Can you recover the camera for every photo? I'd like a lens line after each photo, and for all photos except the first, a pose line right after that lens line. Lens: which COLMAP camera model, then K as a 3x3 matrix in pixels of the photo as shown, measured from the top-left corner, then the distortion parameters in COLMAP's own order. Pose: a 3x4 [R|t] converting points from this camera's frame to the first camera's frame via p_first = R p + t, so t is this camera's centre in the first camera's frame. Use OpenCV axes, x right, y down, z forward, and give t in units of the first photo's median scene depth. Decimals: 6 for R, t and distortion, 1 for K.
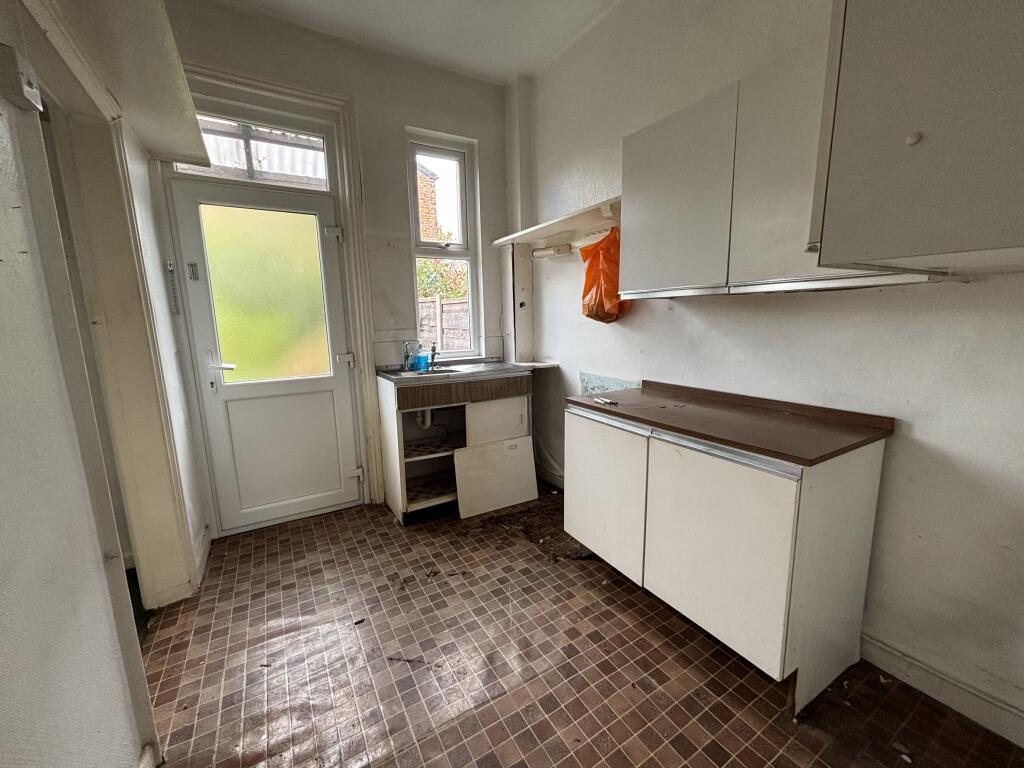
lens RADIAL K [[414.7, 0, 508.6], [0, 414.7, 385.1], [0, 0, 1]] dist [0.002346, 0.000893]
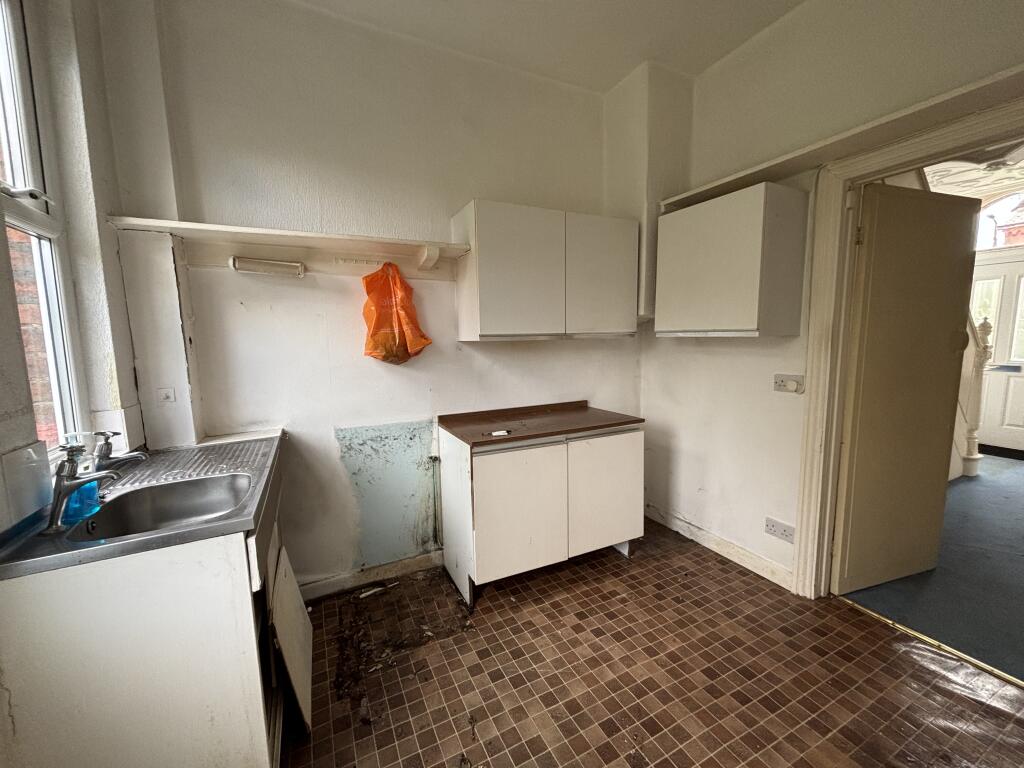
lens RADIAL K [[414.7, 0, 511.5], [0, 414.7, 386.3], [0, 0, 1]] dist [0.002346, 0.000893]
pose [[0.064380, -0.079511, 0.994753, -0.791156], [0.185532, 0.980395, 0.066356, -0.137387], [-0.980527, 0.180287, 0.077870, 0.819510]]
